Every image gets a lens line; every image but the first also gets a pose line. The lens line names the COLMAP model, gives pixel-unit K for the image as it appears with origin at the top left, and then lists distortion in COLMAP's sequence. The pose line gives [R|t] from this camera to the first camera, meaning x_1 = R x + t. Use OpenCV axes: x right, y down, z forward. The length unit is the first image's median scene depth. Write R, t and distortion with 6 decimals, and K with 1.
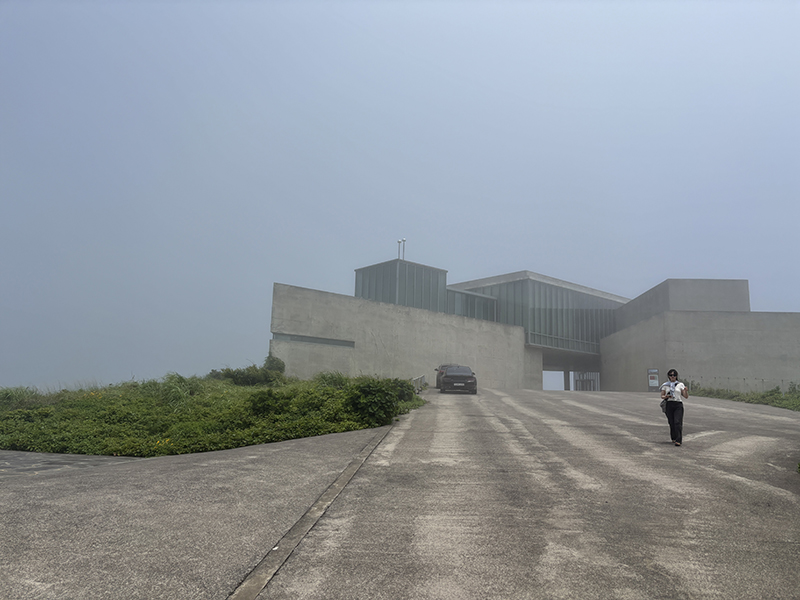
lens RADIAL K [[527.4, 0, 400.0], [0, 527.4, 300.0], [0, 0, 1]] dist [0.003651, -0.082521]
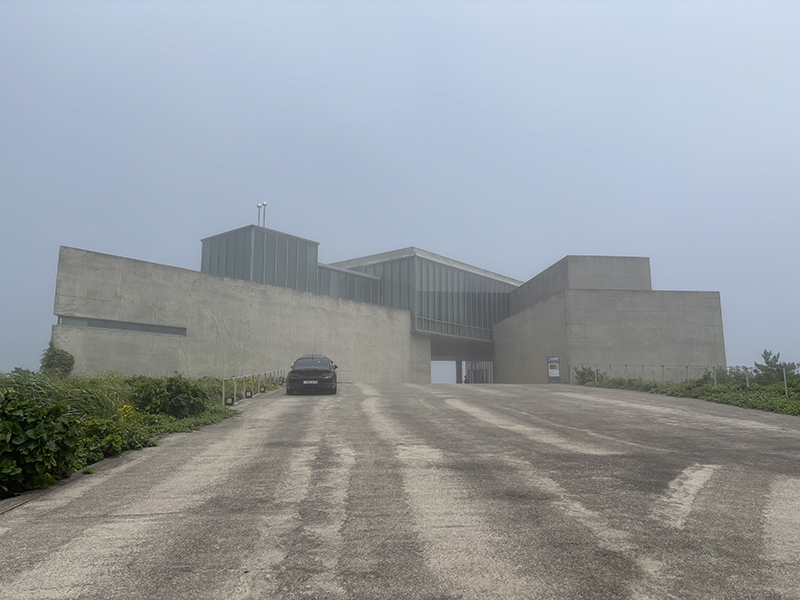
lens RADIAL K [[527.4, 0, 400.0], [0, 527.4, 300.0], [0, 0, 1]] dist [0.003651, -0.082521]
pose [[0.982075, -0.000554, 0.188488, 0.064896], [-0.002243, 0.999891, 0.014624, 0.023977], [-0.188476, -0.014784, 0.981967, 0.177017]]
